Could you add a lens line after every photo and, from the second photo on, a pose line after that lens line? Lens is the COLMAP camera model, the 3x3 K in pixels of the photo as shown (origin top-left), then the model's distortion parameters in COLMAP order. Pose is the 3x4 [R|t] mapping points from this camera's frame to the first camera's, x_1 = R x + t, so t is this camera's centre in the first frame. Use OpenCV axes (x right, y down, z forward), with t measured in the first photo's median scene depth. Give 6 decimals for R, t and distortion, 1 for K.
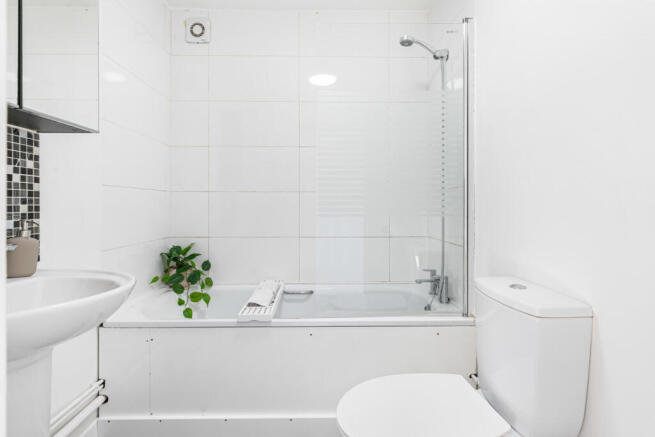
lens RADIAL K [[316.4, 0, 329.7], [0, 316.4, 214.7], [0, 0, 1]] dist [0.000916, -0.002919]
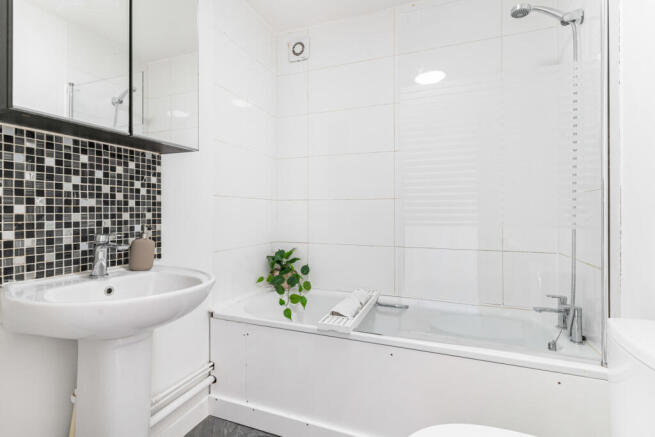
lens RADIAL K [[316.4, 0, 325.5], [0, 316.4, 217.0], [0, 0, 1]] dist [0.000916, -0.002919]
pose [[0.922504, 0.006669, -0.385929, 0.100009], [-0.012628, 0.999837, -0.012907, -0.002902], [0.385780, 0.016780, 0.922438, 0.068425]]
